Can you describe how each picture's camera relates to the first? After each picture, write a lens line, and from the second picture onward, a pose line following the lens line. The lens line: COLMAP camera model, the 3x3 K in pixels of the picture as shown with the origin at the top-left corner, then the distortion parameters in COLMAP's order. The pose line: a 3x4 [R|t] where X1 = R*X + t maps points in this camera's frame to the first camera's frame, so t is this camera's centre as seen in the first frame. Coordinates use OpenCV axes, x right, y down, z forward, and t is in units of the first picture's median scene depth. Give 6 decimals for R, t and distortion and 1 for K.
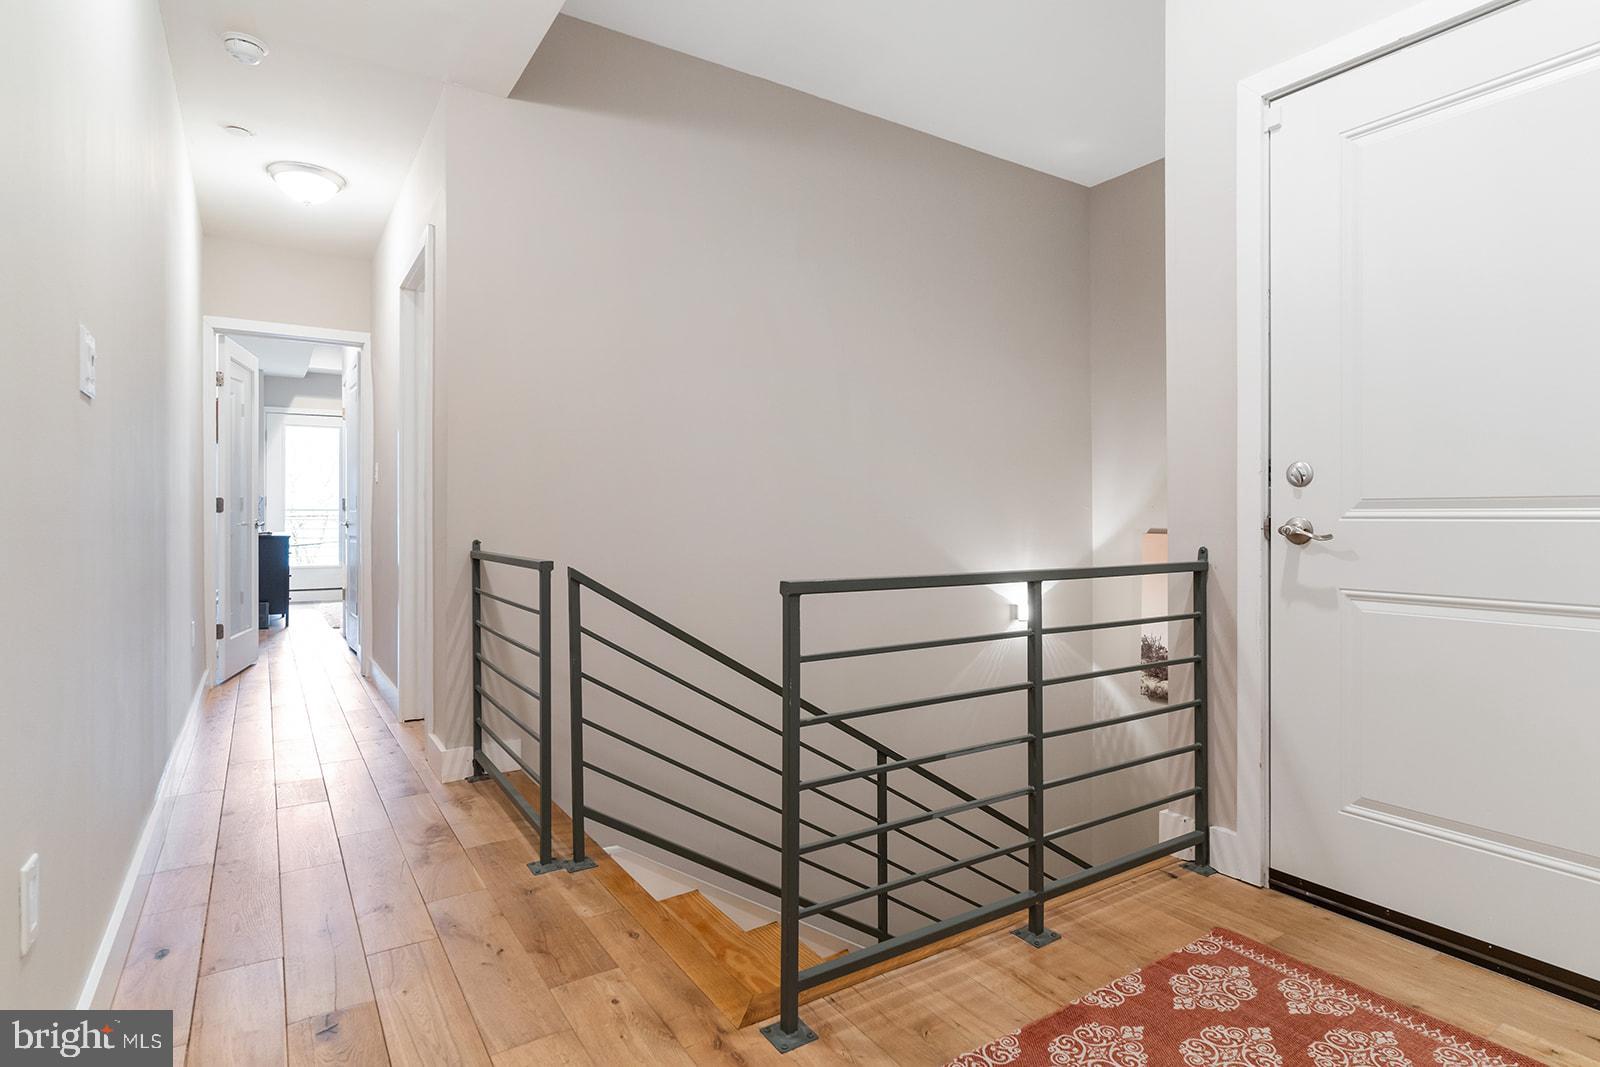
lens RADIAL K [[826.0, 0, 803.2], [0, 826.0, 518.9], [0, 0, 1]] dist [-0.002507, 0.000861]
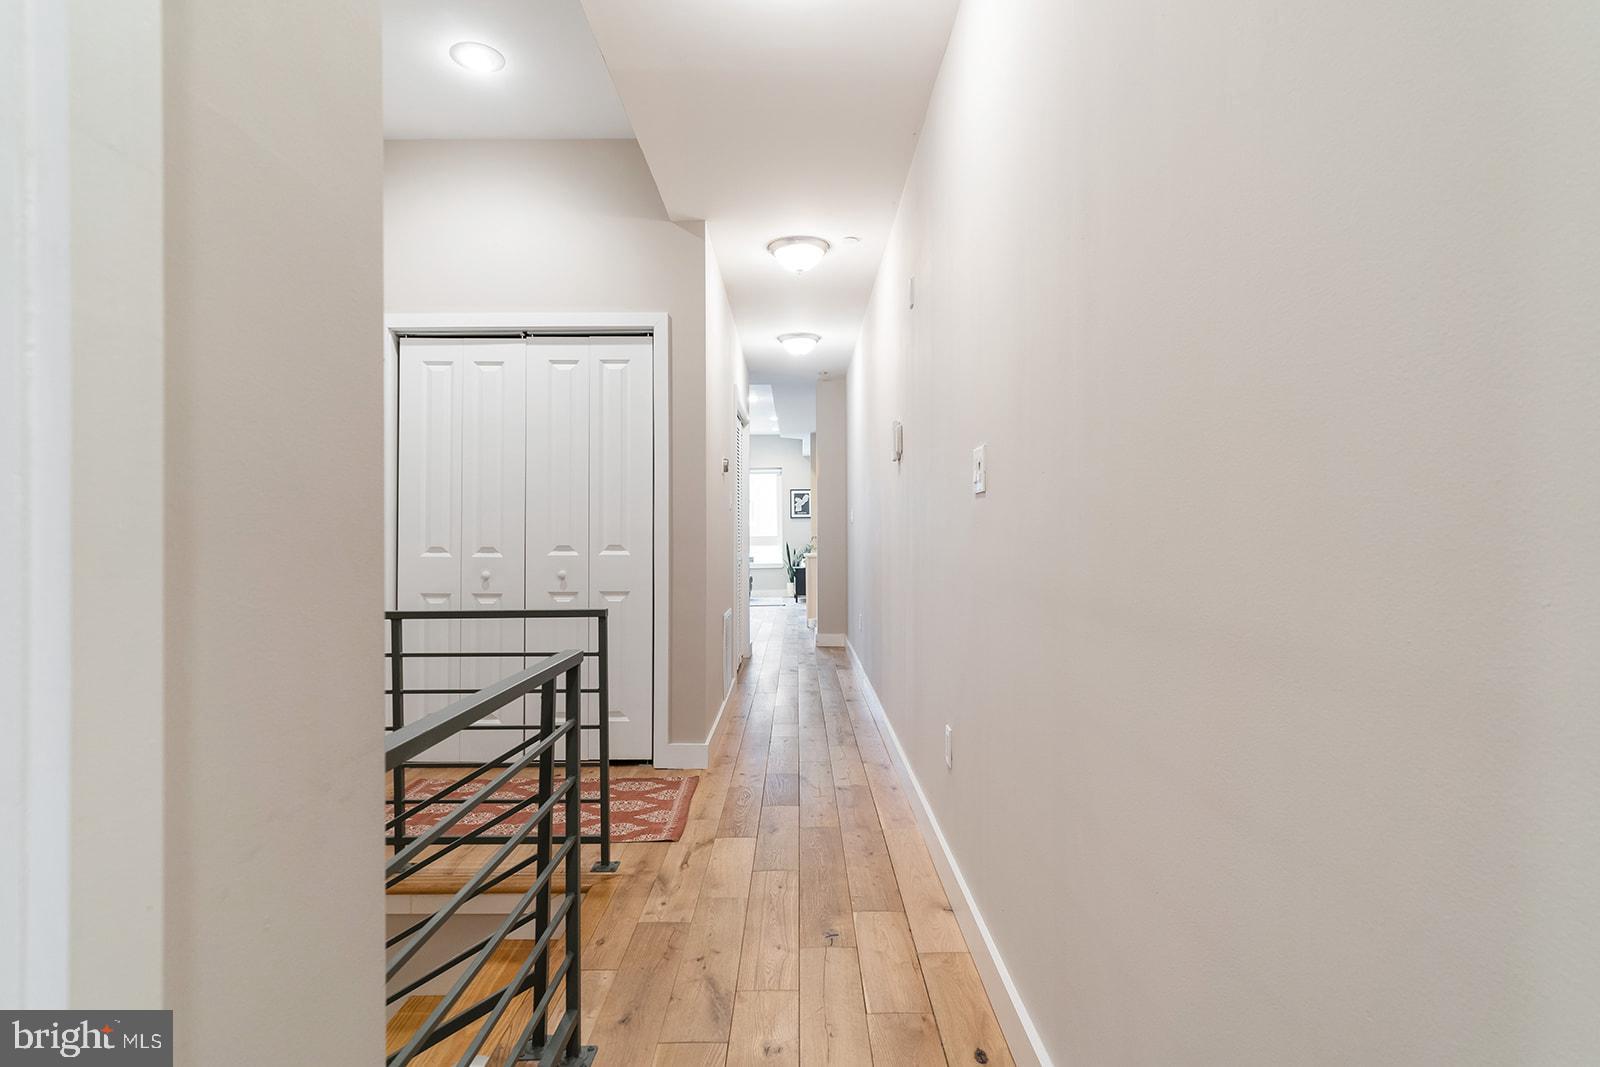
lens RADIAL K [[822.4, 0, 801.8], [0, 822.4, 537.3], [0, 0, 1]] dist [-0.001416, 0.002354]
pose [[-0.838291, 0.007125, 0.545177, -0.874682], [0.008023, 0.999968, -0.000731, -0.046669], [-0.545165, 0.003761, -0.838321, 1.476493]]
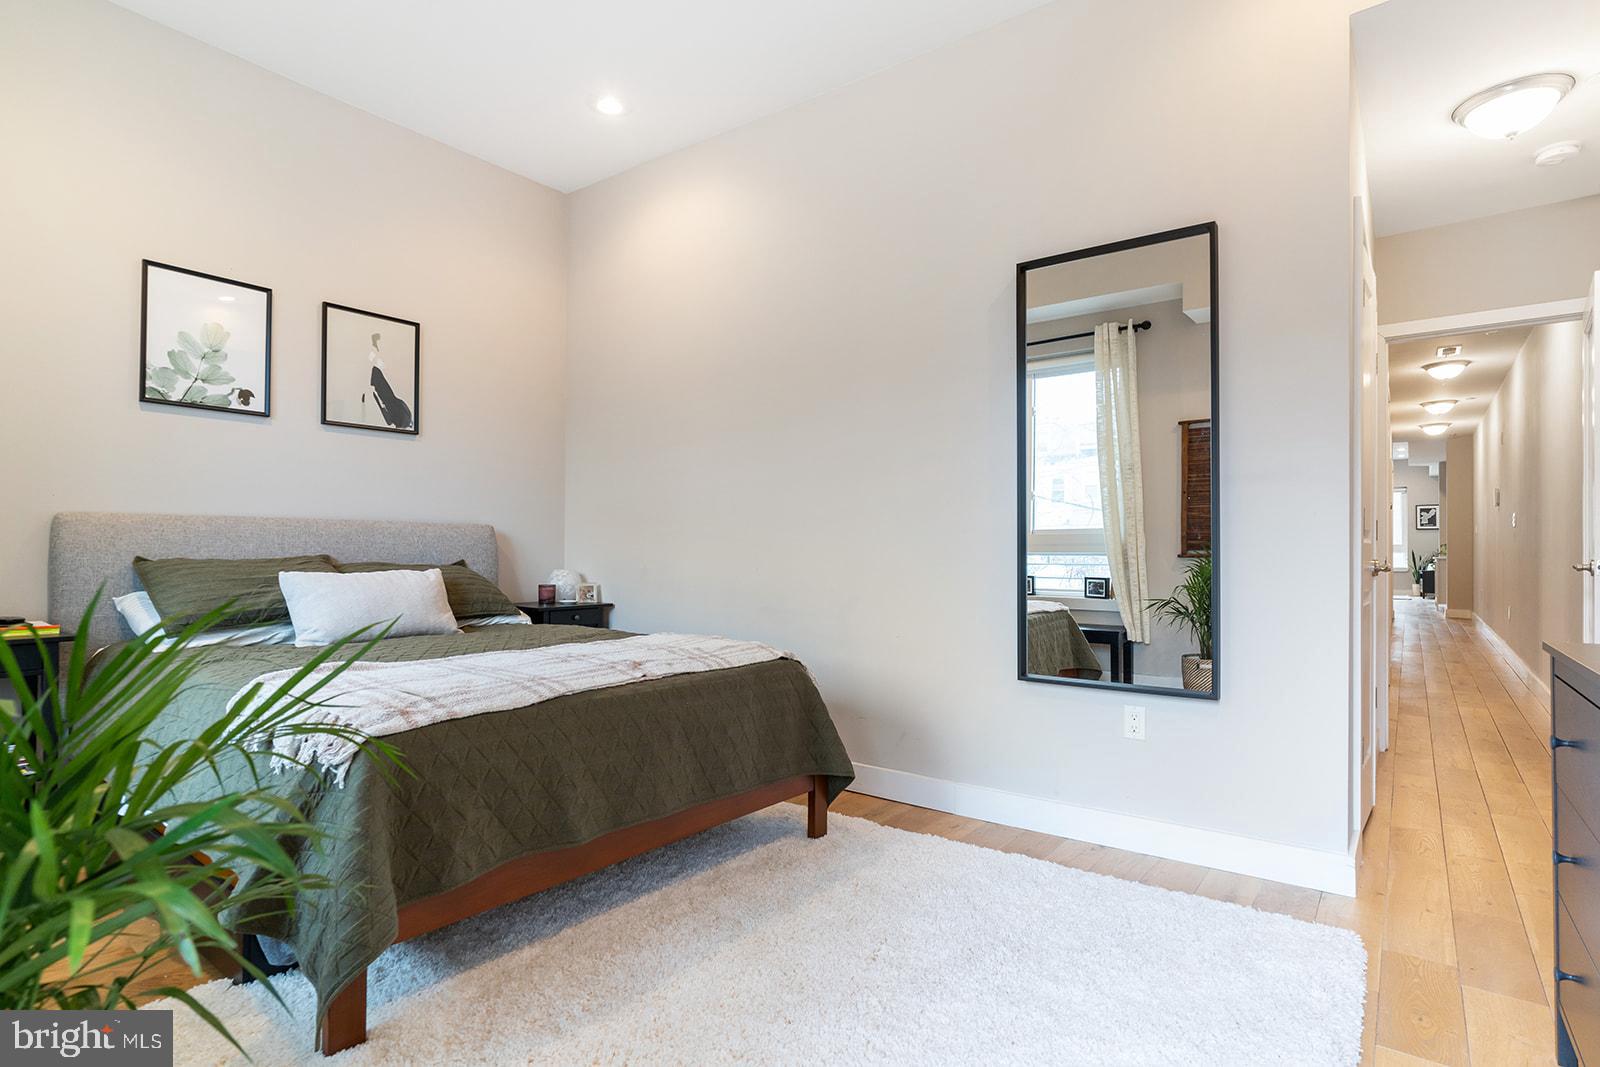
lens RADIAL K [[822.4, 0, 801.8], [0, 822.4, 537.3], [0, 0, 1]] dist [-0.001416, 0.002354]
pose [[-0.347650, 0.012672, 0.937539, -2.570414], [-0.004820, 0.999871, -0.015302, 0.019078], [-0.937612, -0.009838, -0.347544, 4.305743]]
